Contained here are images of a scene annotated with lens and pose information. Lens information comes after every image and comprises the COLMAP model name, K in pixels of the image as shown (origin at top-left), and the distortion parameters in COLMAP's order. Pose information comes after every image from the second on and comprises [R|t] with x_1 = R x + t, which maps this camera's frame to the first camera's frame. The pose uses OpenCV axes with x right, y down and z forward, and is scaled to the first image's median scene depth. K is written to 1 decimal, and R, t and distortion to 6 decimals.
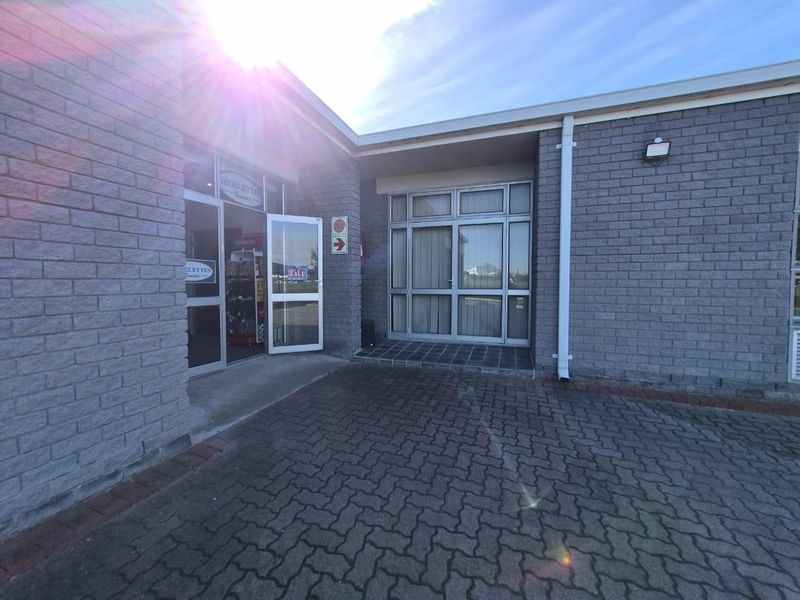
lens RADIAL K [[317.3, 0, 400.0], [0, 317.3, 300.0], [0, 0, 1]] dist [0.000951, -0.000008]
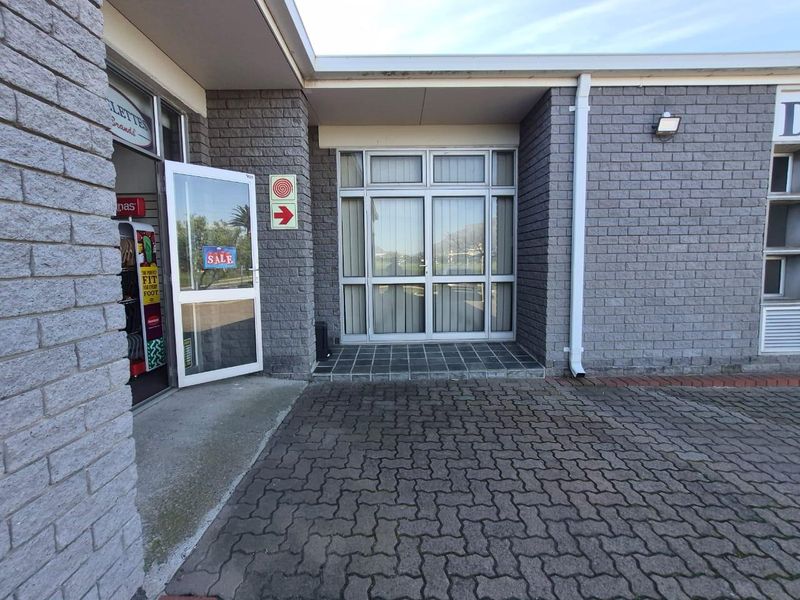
lens RADIAL K [[363.1, 0, 400.0], [0, 363.1, 300.0], [0, 0, 1]] dist [0.000202, 0.000532]
pose [[0.936884, -0.047978, 0.346332, -0.314191], [0.035323, 0.998461, 0.042763, -0.023849], [-0.347850, -0.027831, 0.937137, 0.229762]]
